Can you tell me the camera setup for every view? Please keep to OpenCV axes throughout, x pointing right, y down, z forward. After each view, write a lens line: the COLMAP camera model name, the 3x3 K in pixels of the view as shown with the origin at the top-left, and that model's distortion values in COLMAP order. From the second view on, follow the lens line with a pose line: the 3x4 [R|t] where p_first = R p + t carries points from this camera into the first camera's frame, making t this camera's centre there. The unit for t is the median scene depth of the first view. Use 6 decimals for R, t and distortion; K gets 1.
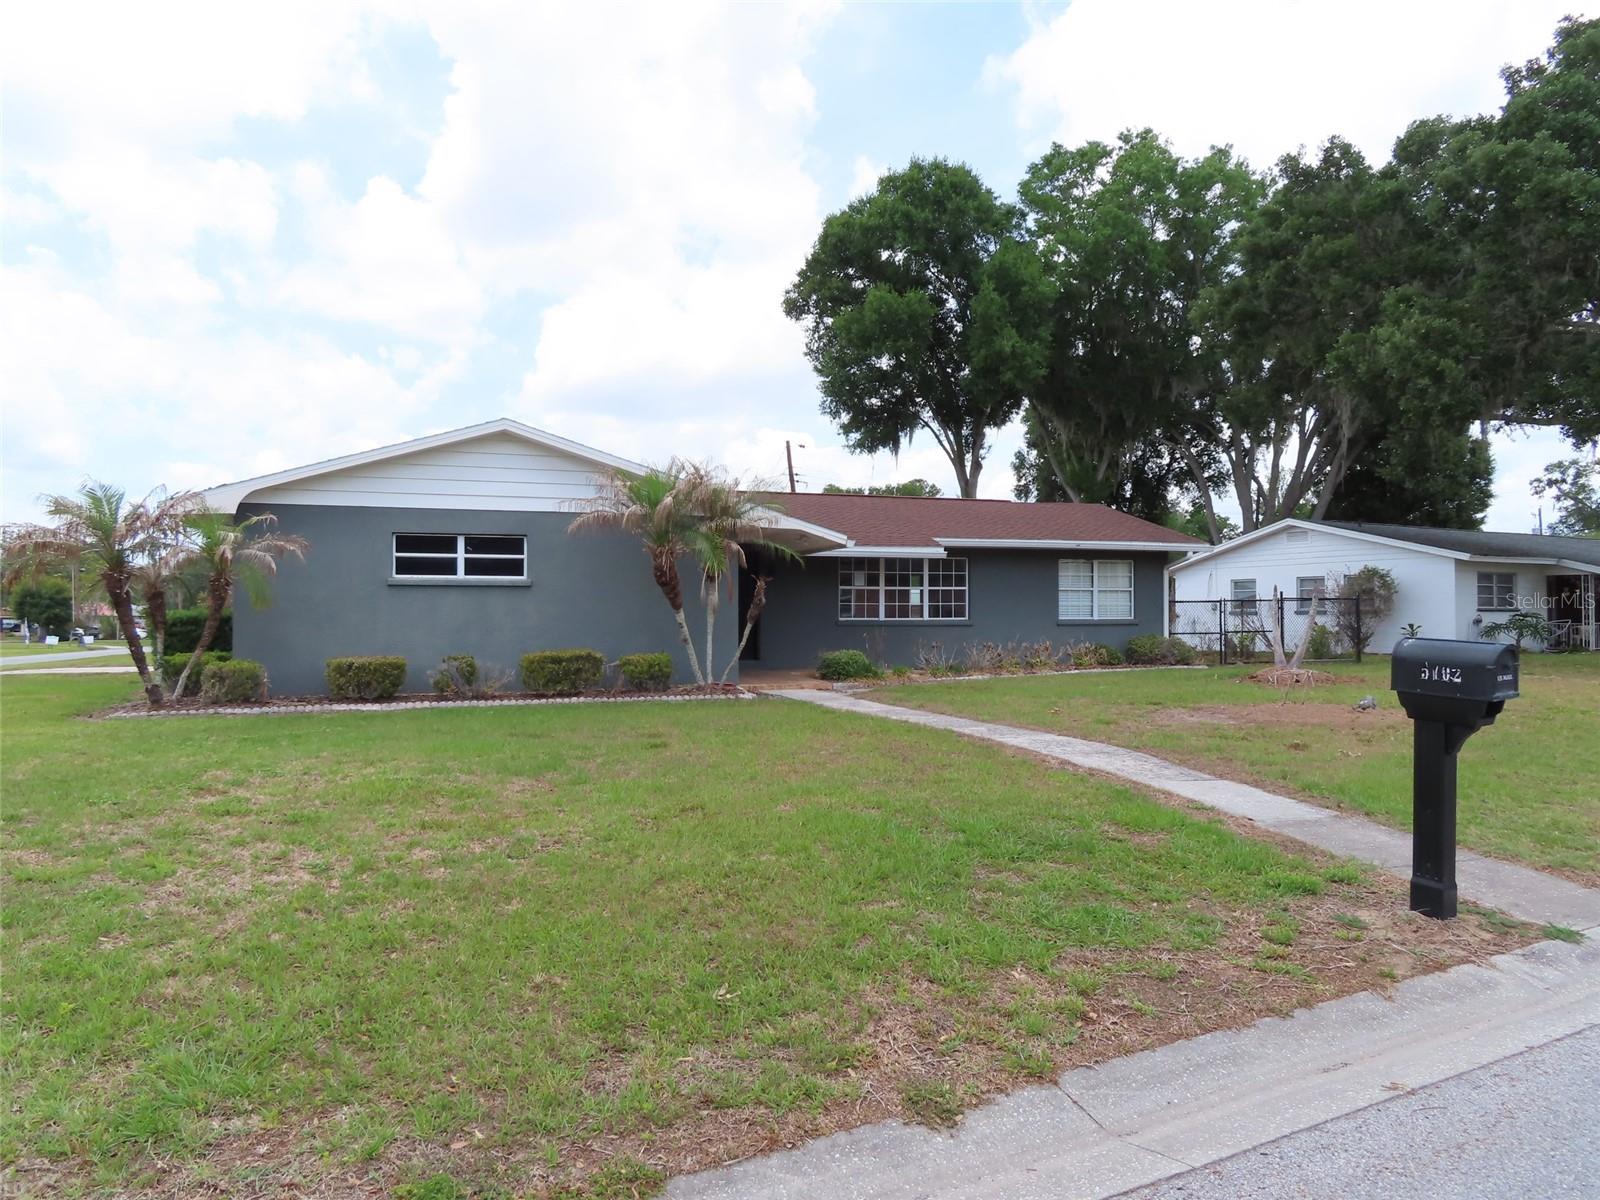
lens RADIAL K [[1143.9, 0, 799.3], [0, 1143.9, 596.9], [0, 0, 1]] dist [0.006900, 0.004569]
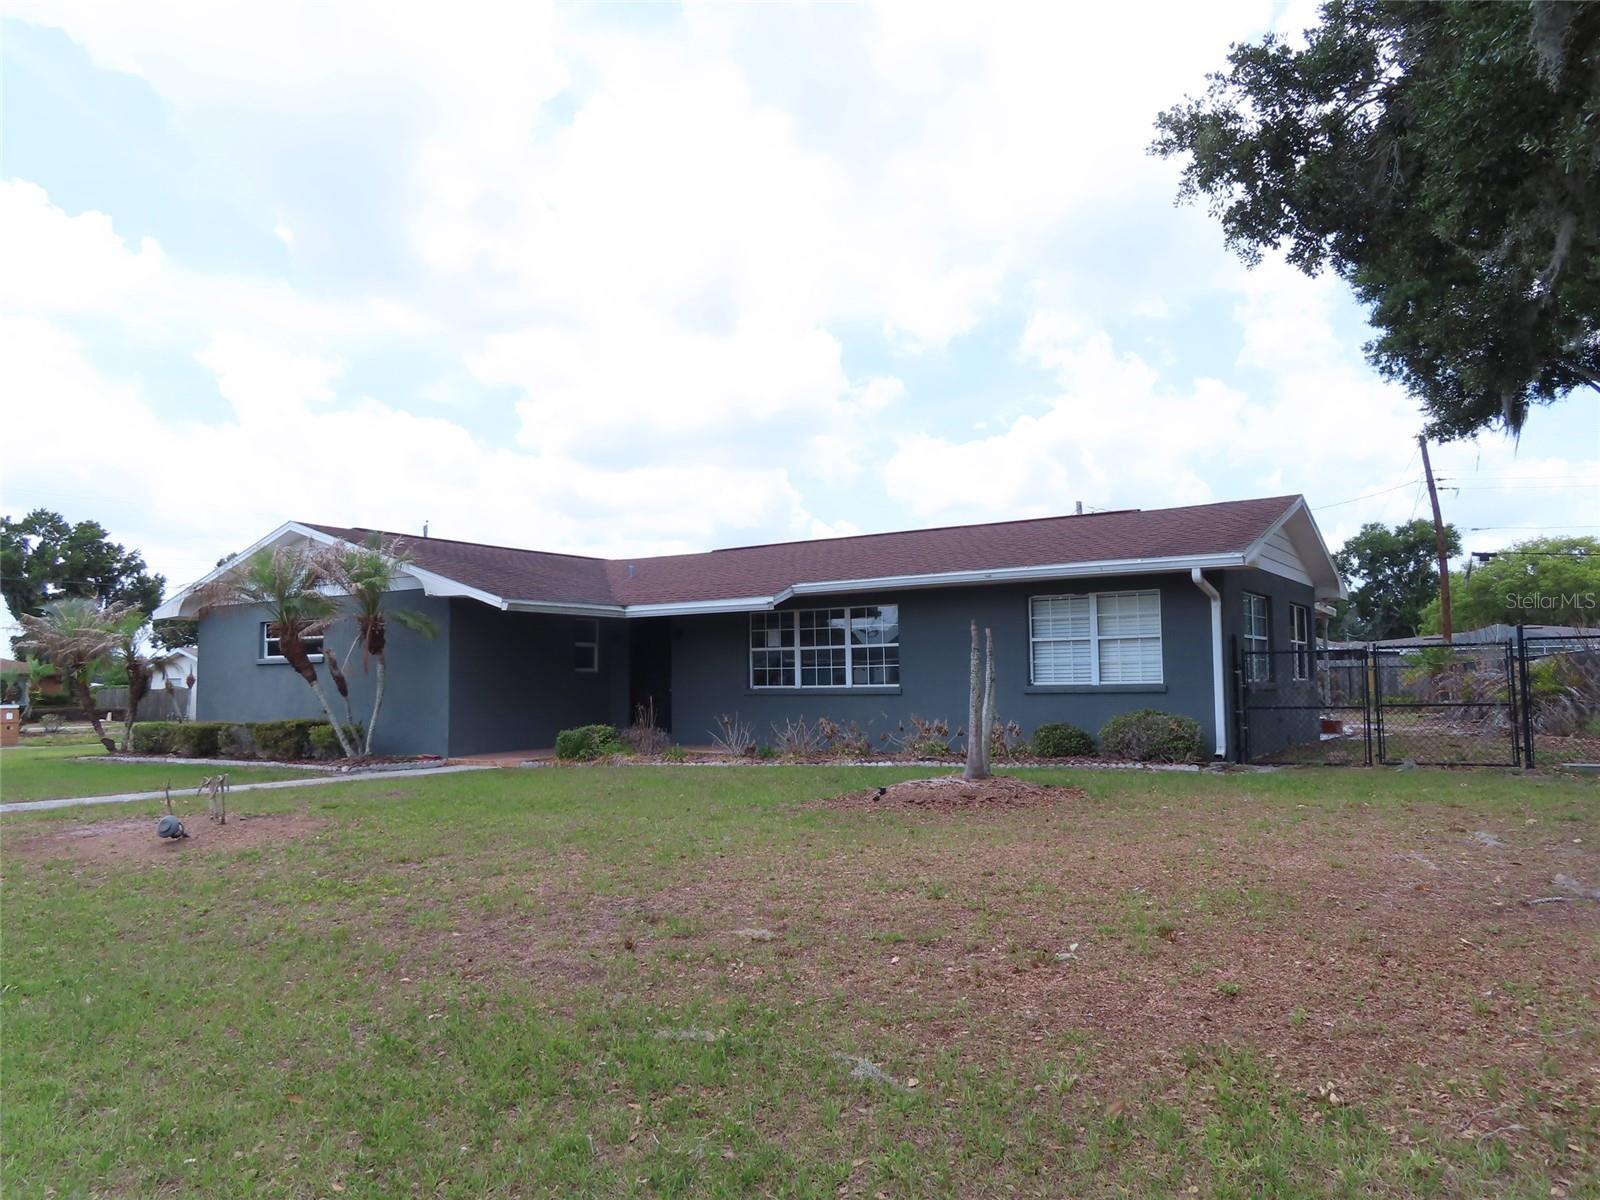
lens RADIAL K [[1143.9, 0, 798.0], [0, 1143.9, 602.2], [0, 0, 1]] dist [0.006900, 0.004569]
pose [[0.596050, -0.061000, -0.800627, 0.725881], [0.025480, 0.998045, -0.057072, 0.005870], [0.802543, 0.013618, 0.596439, 0.517004]]
